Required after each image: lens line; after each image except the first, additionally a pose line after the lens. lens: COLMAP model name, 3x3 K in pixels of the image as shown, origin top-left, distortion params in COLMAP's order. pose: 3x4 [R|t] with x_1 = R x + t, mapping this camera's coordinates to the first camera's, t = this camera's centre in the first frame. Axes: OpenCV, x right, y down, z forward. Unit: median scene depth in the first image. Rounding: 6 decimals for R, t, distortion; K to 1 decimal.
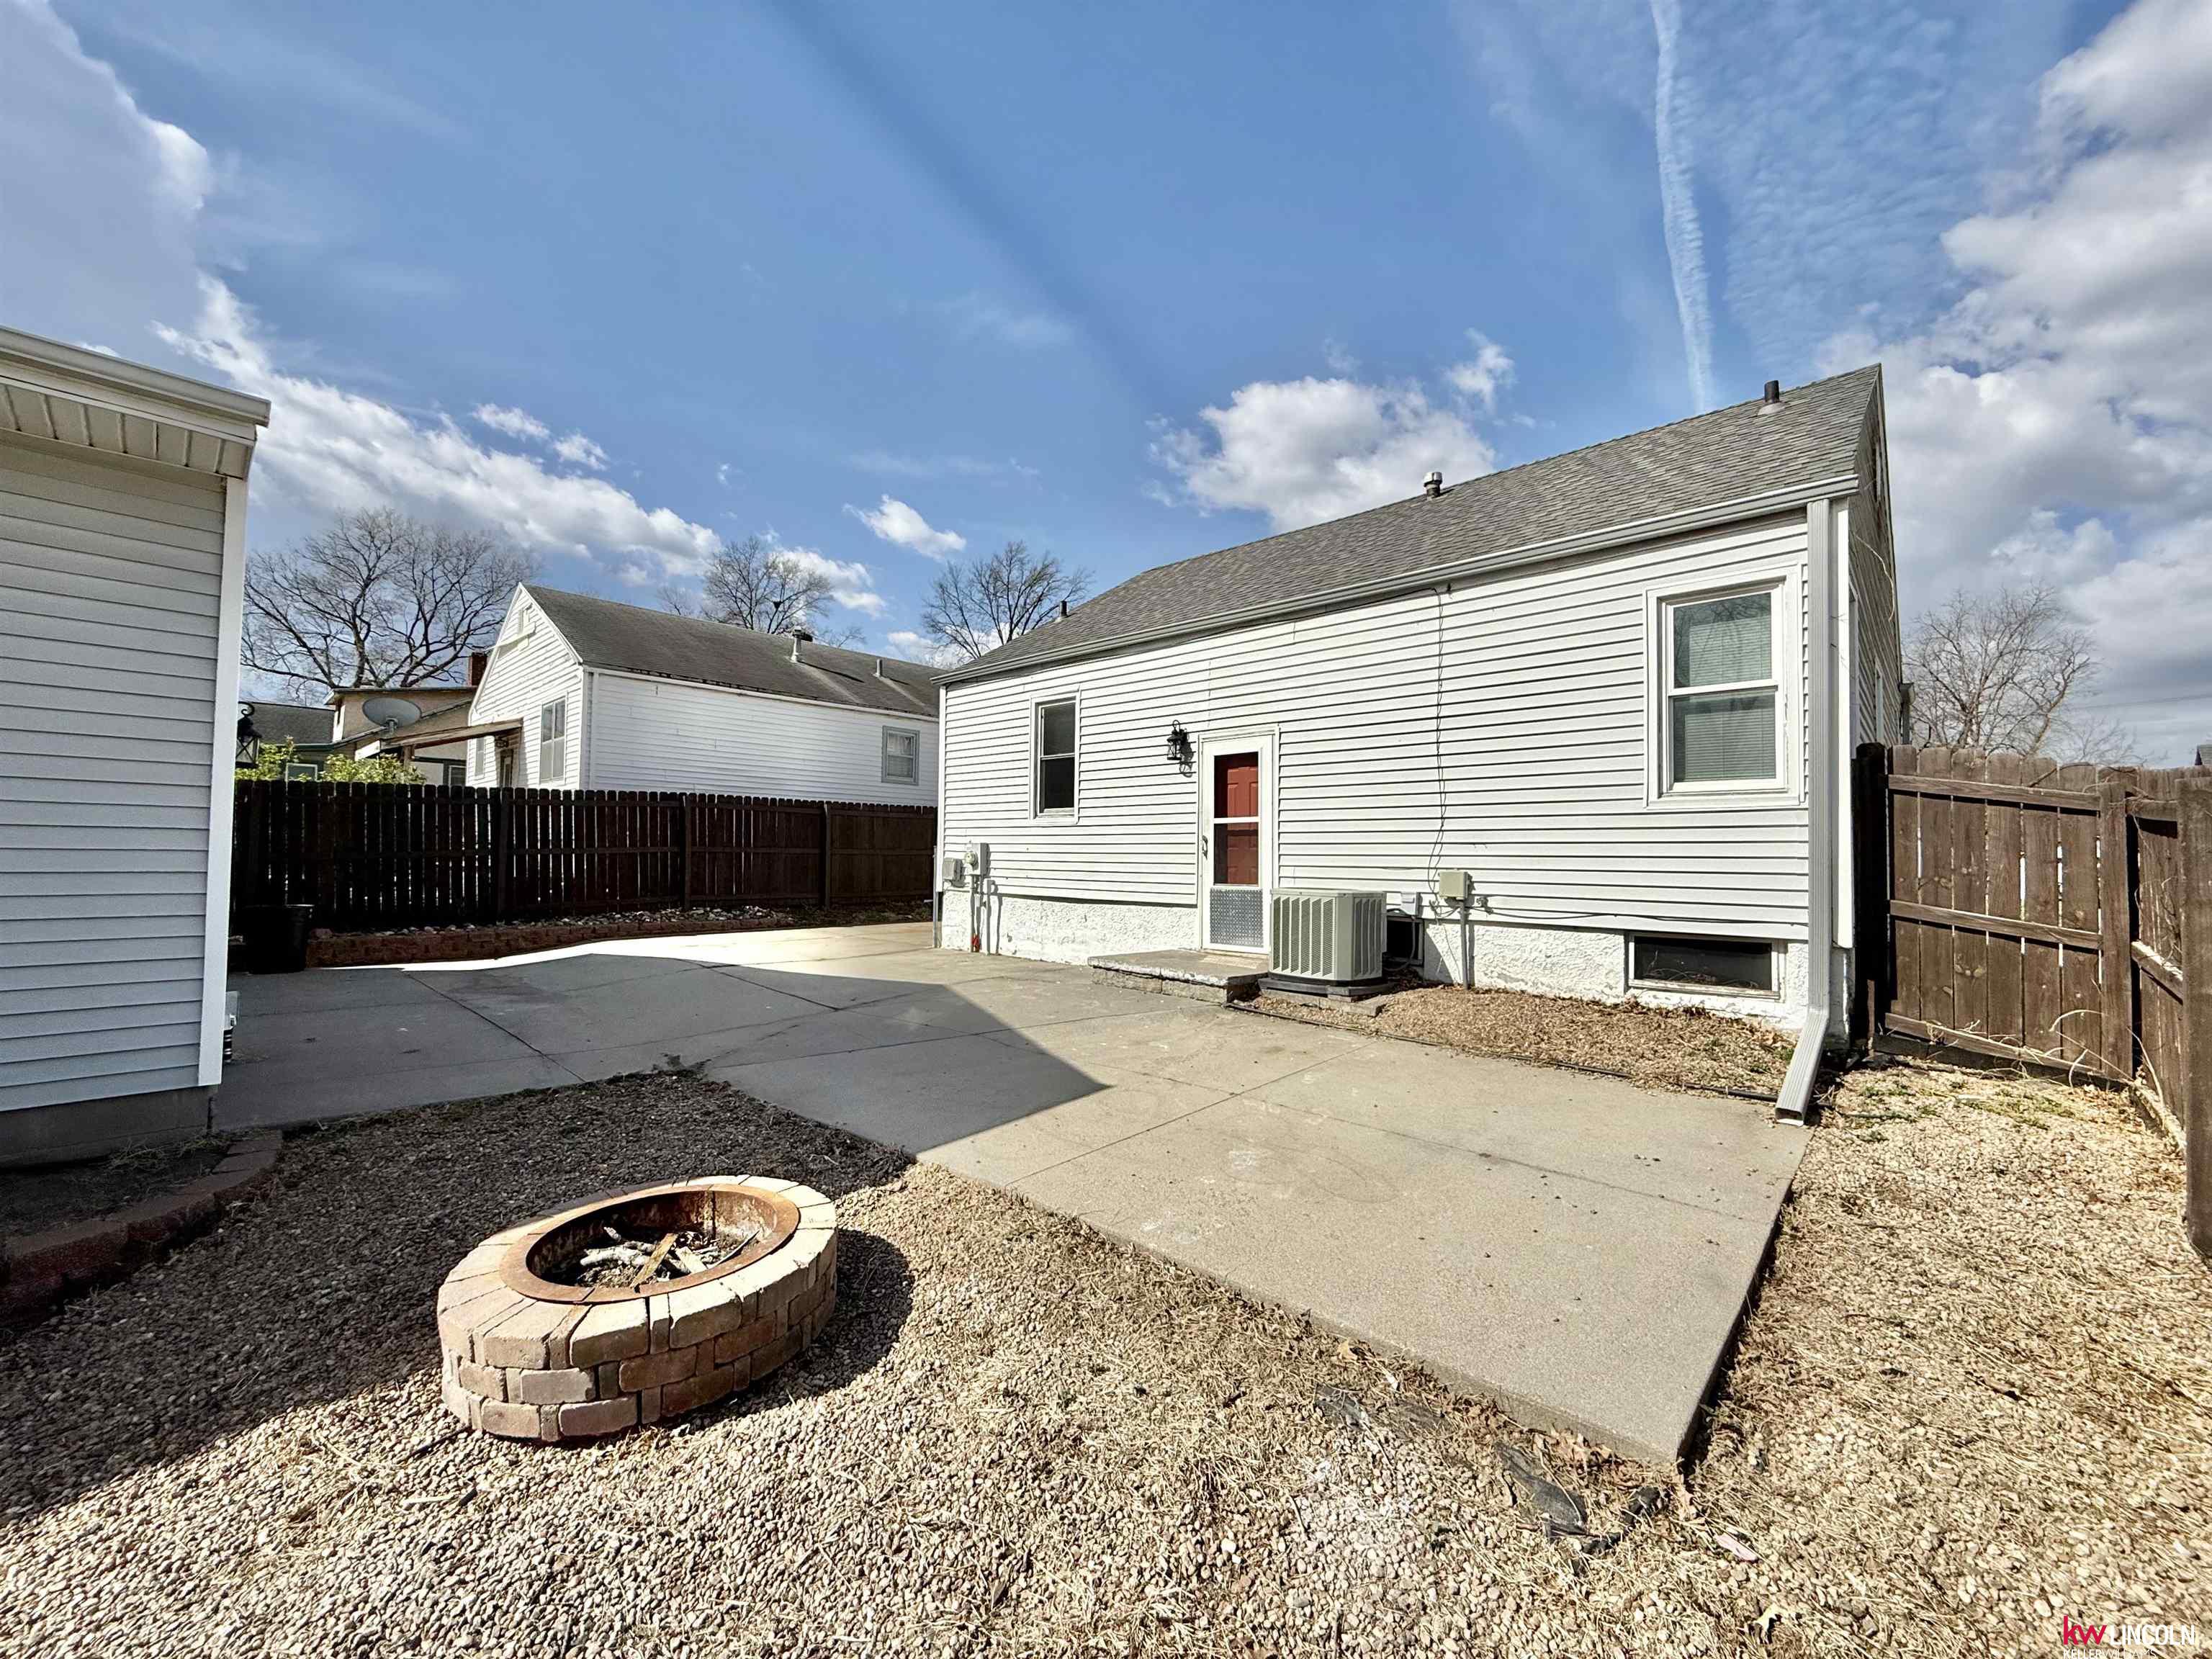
lens RADIAL K [[885.0, 0, 1106.0], [0, 885.0, 829.5], [0, 0, 1]] dist [-0.000112, 0.006016]
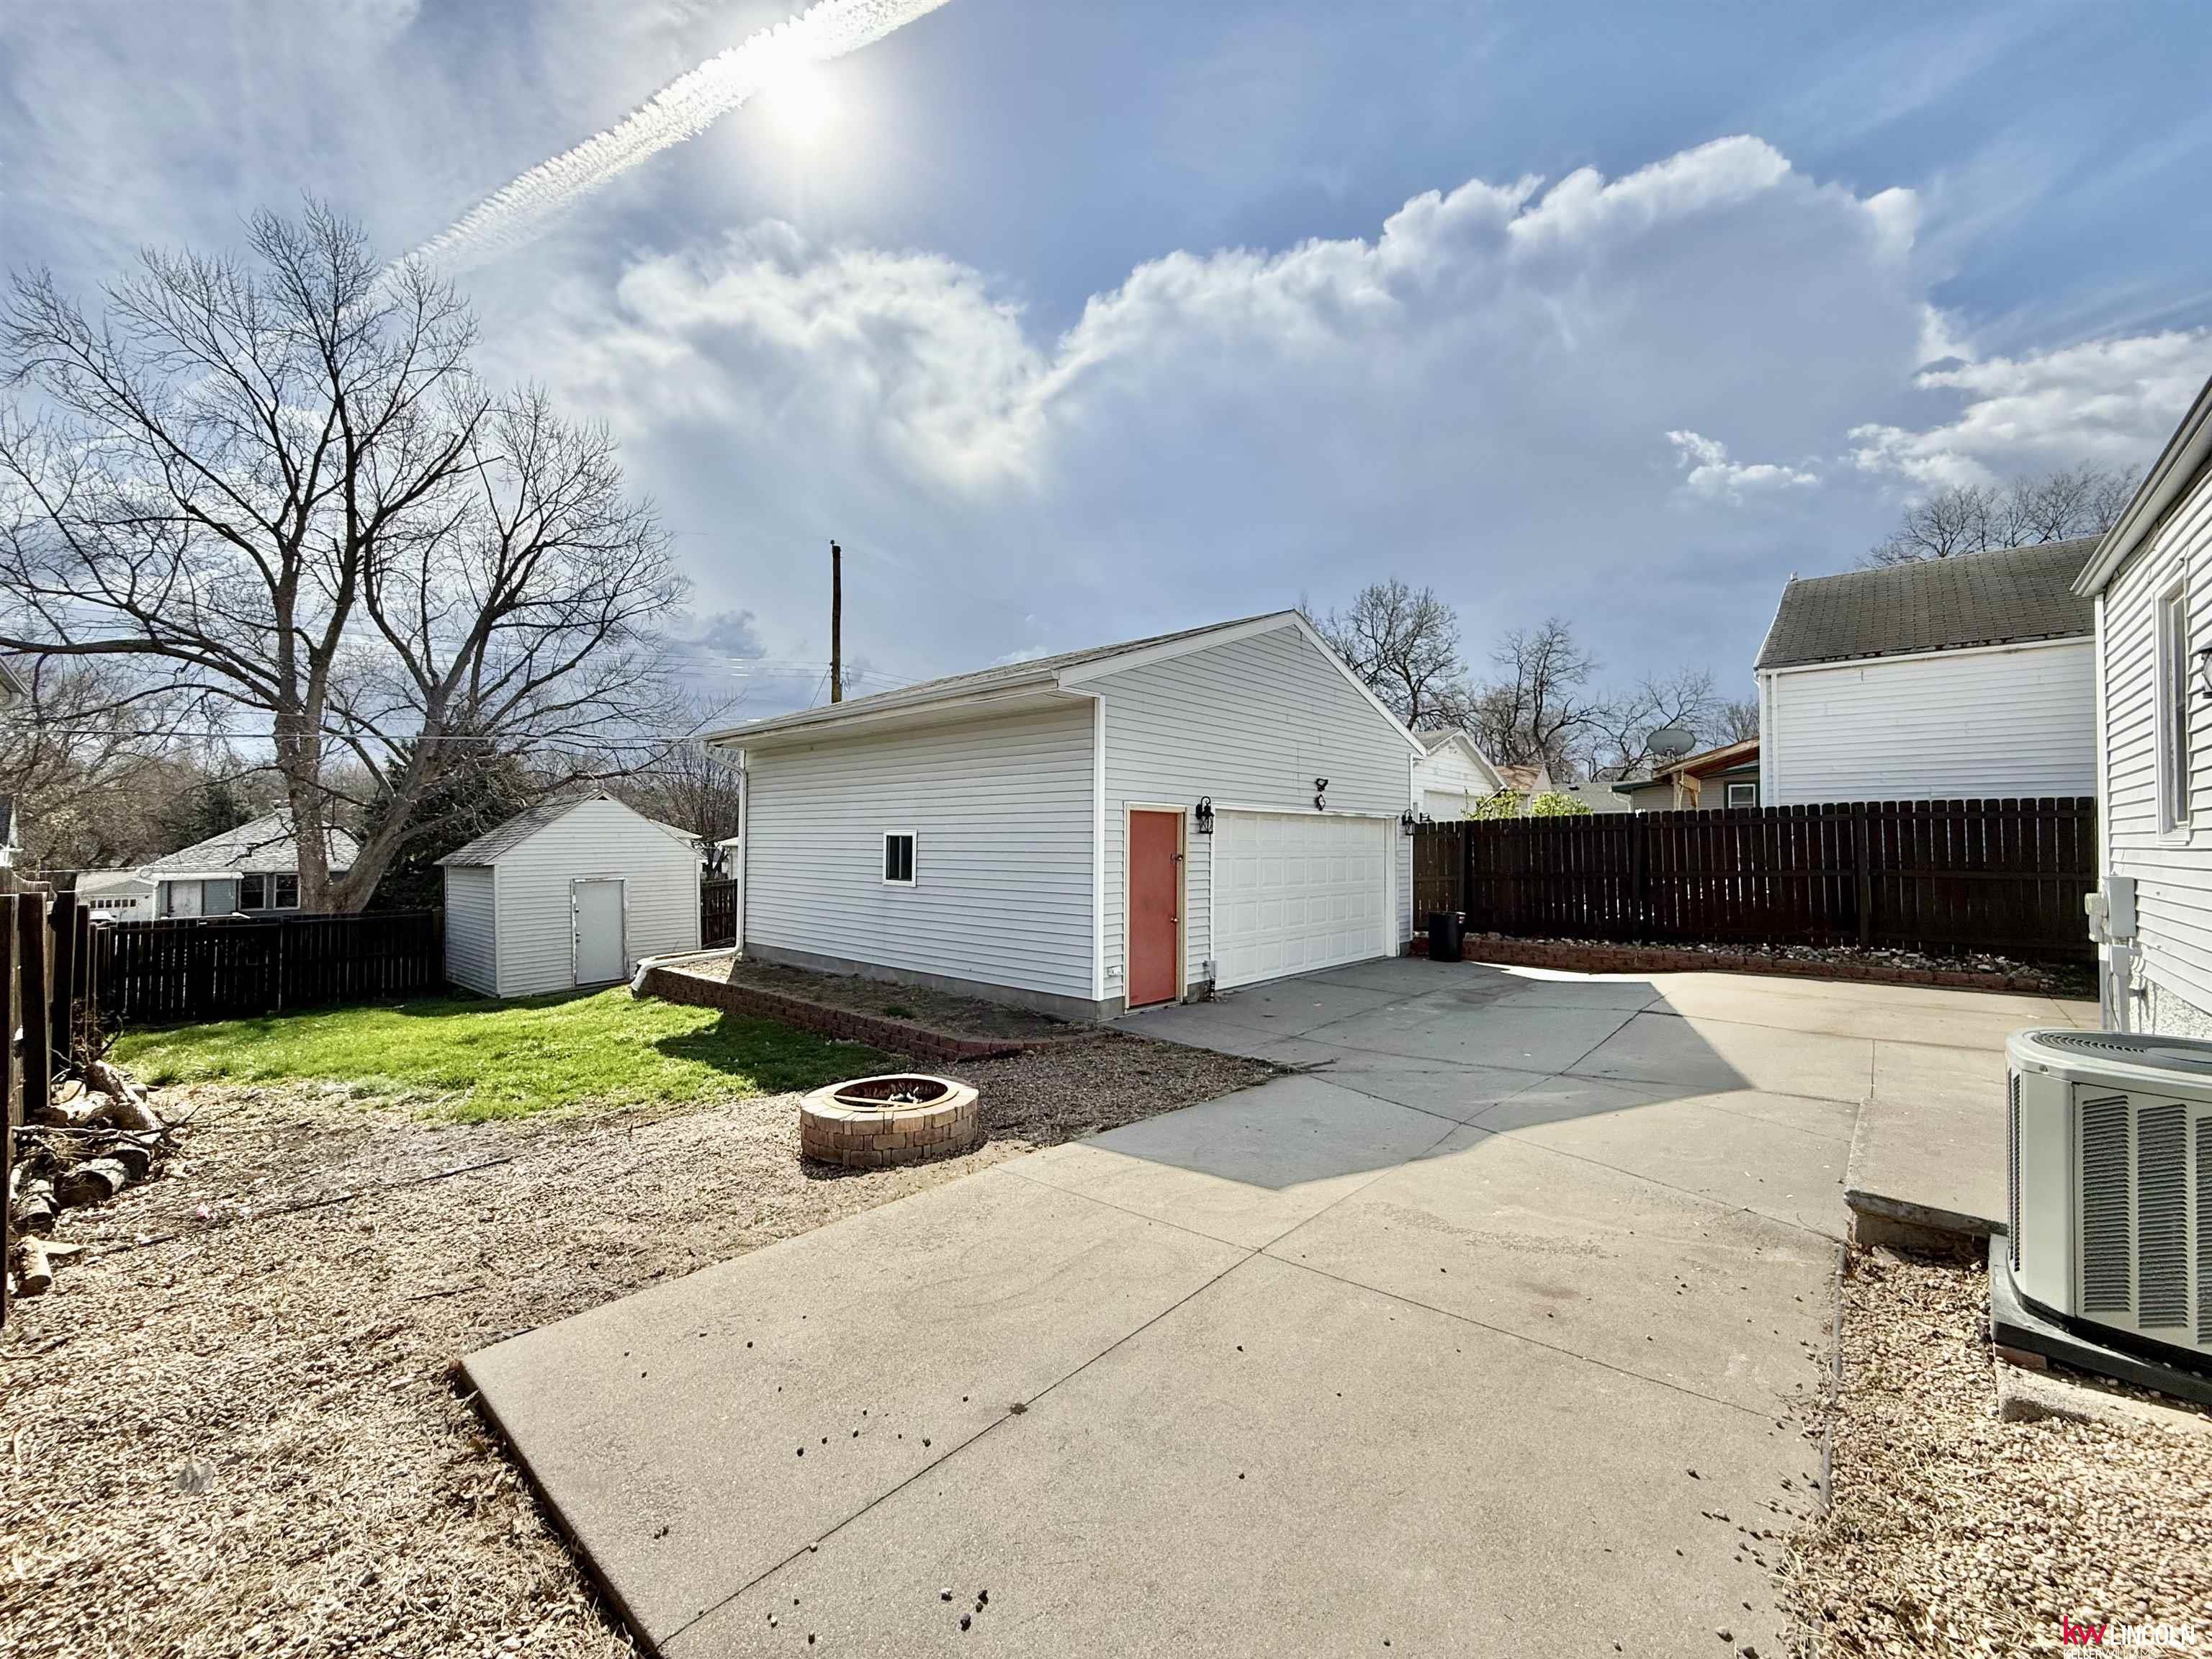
lens RADIAL K [[883.7, 0, 1097.9], [0, 883.7, 832.1], [0, 0, 1]] dist [-0.000008, 0.000023]
pose [[0.001608, -0.024474, -0.999699, 0.427409], [0.027383, 0.999327, -0.024421, -0.018174], [0.999624, -0.027336, 0.002278, 0.417461]]
